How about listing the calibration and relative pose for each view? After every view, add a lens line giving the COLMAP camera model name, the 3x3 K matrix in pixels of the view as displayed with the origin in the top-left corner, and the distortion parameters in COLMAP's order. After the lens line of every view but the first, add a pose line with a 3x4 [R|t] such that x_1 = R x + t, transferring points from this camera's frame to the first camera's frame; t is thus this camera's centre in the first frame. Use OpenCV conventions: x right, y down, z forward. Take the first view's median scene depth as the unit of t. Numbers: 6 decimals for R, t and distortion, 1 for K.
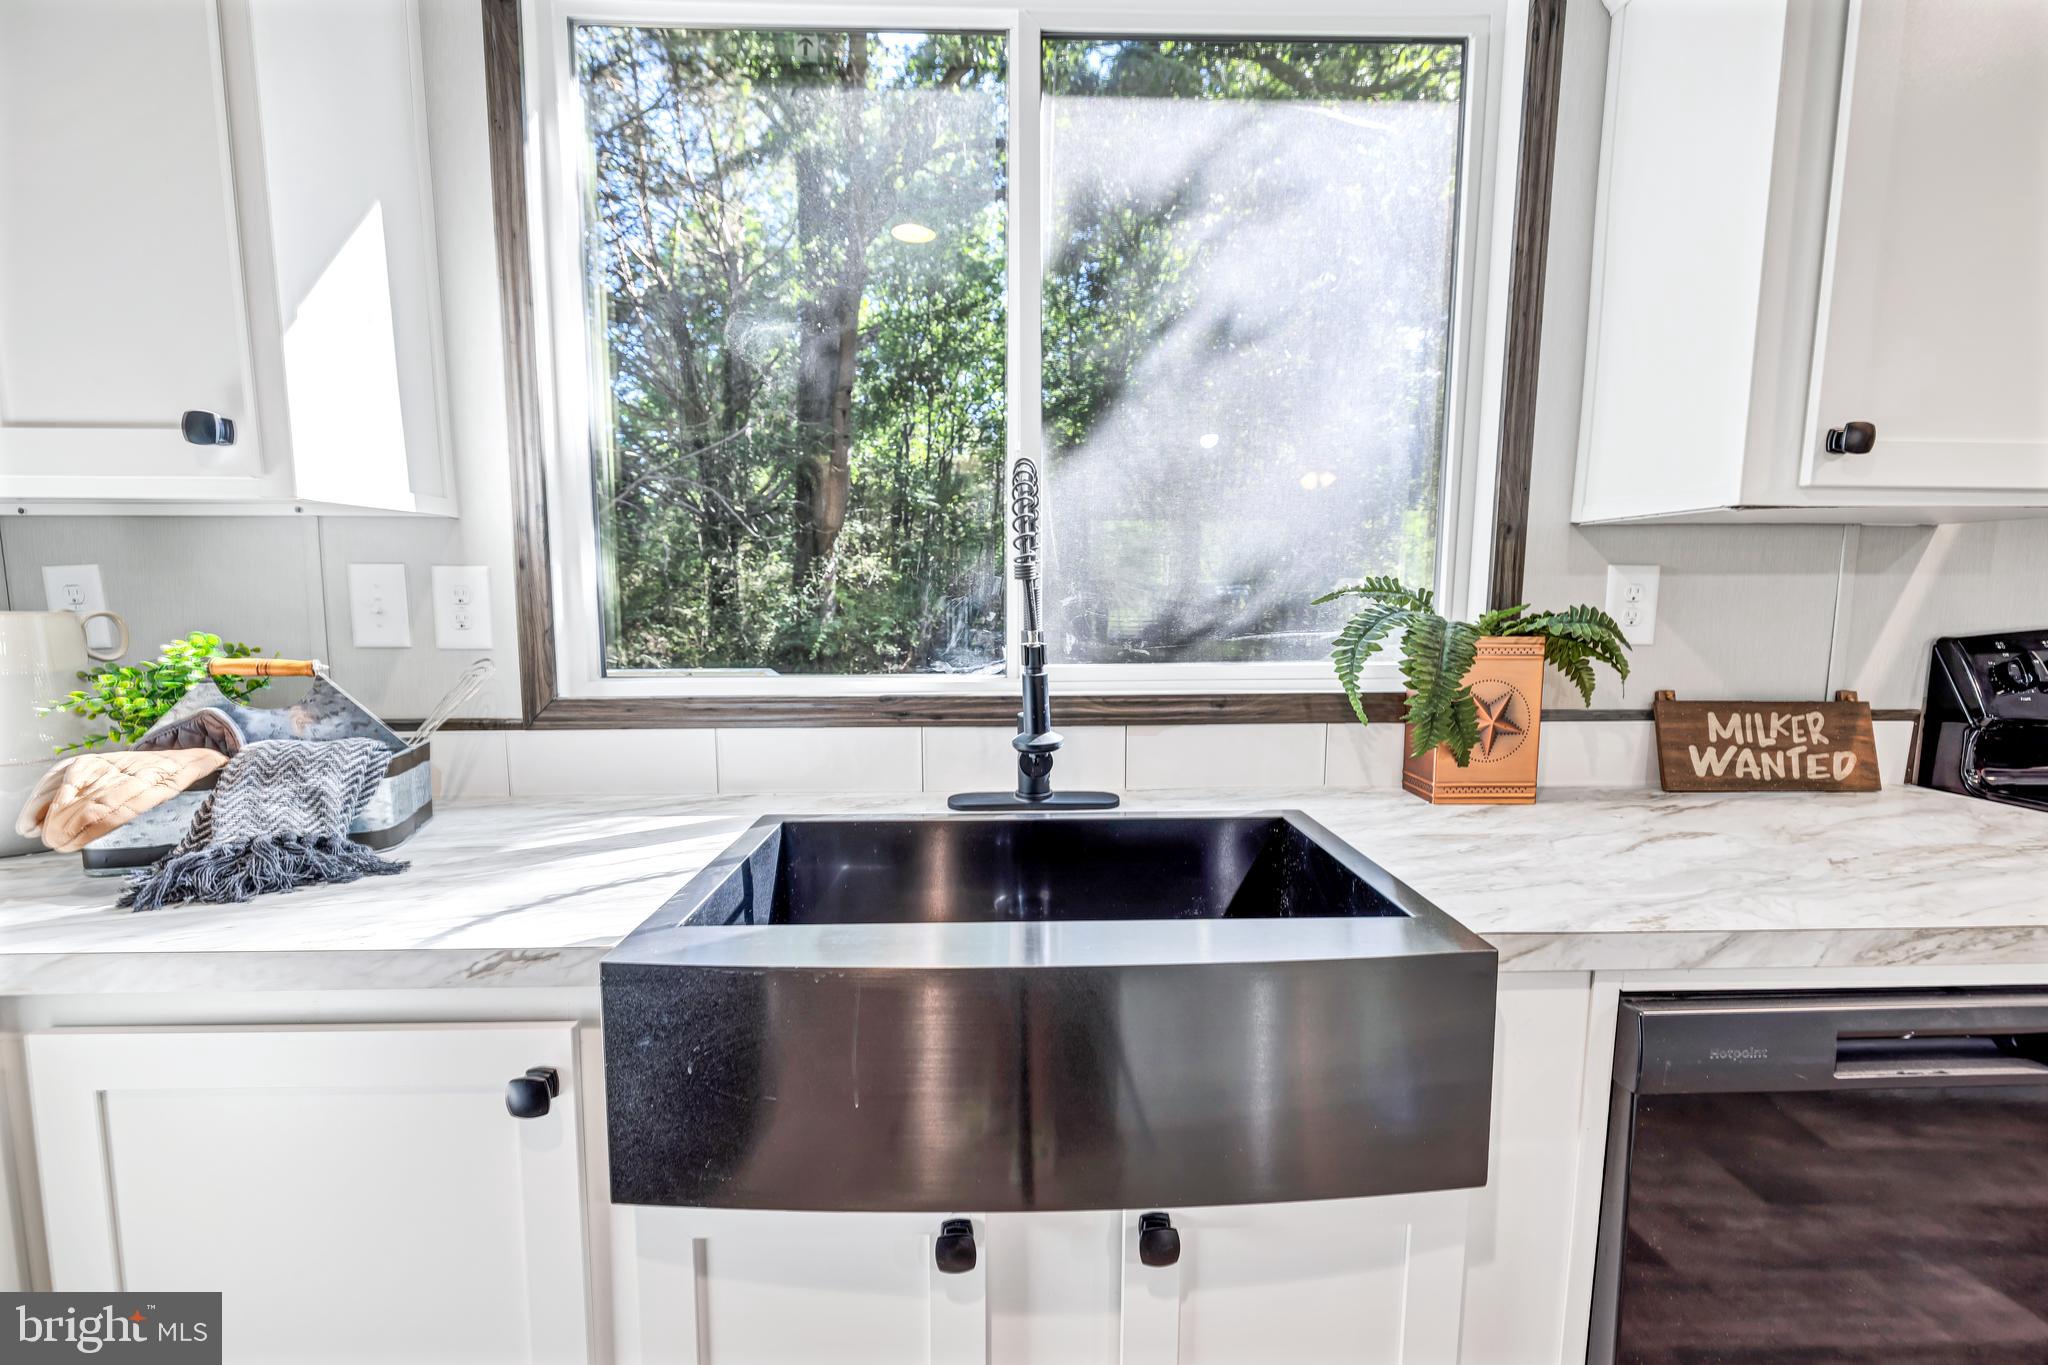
lens RADIAL K [[849.5, 0, 1017.2], [0, 849.5, 683.0], [0, 0, 1]] dist [-0.002387, -0.000053]
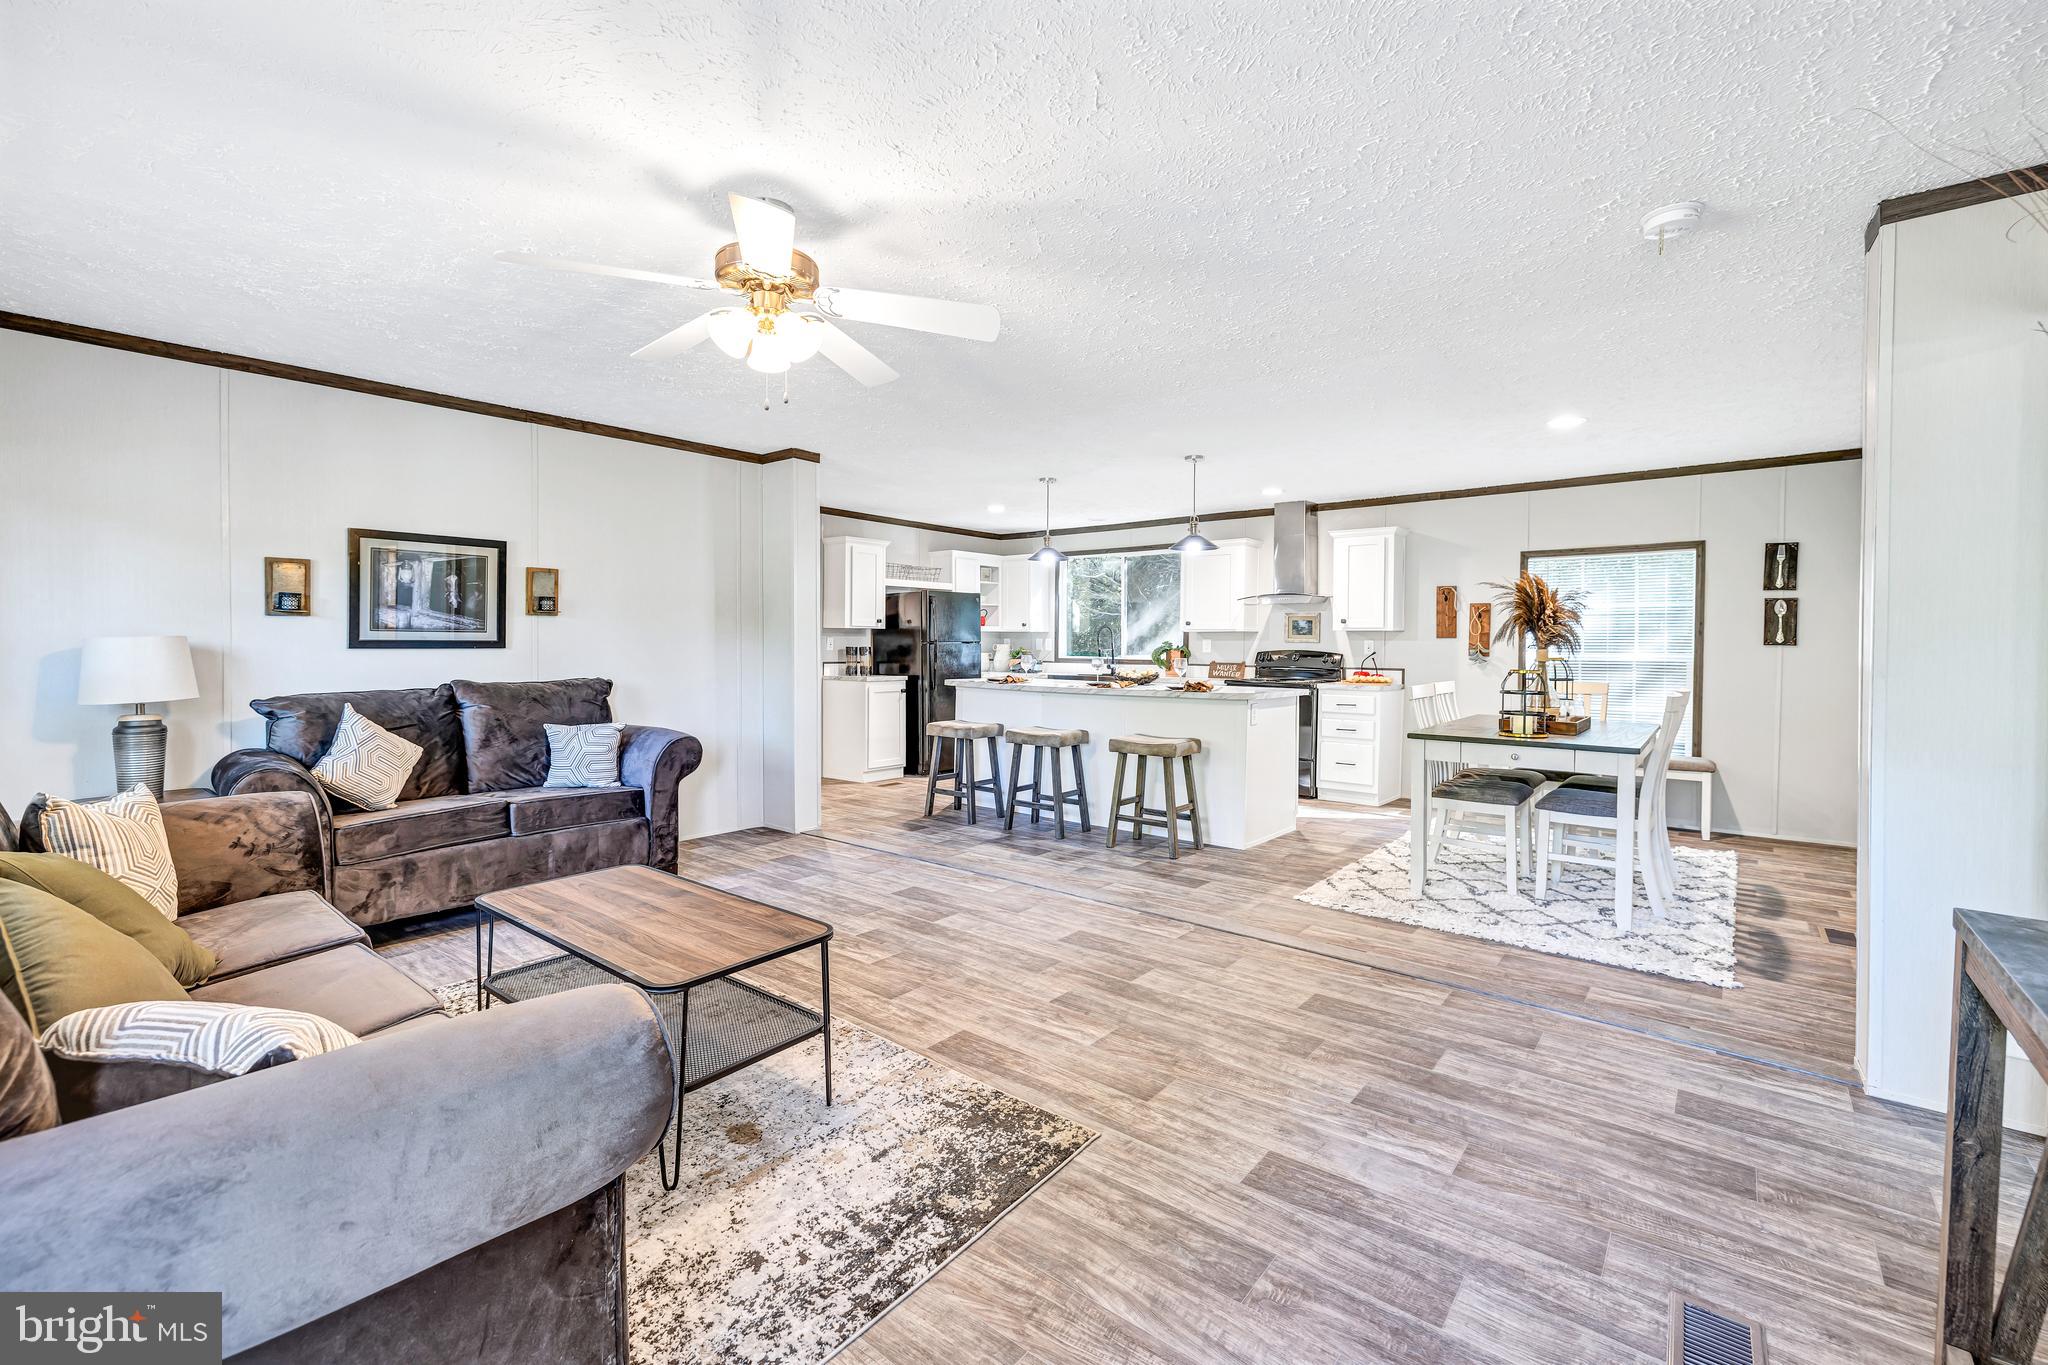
lens RADIAL K [[868.6, 0, 1022.1], [0, 868.6, 644.9], [0, 0, 1]] dist [-0.000348, 0.000131]
pose [[0.753425, 0.008085, -0.657484, 3.707427], [-0.077163, 0.994102, -0.076198, 0.454179], [0.652991, 0.108143, 0.749605, -4.297252]]
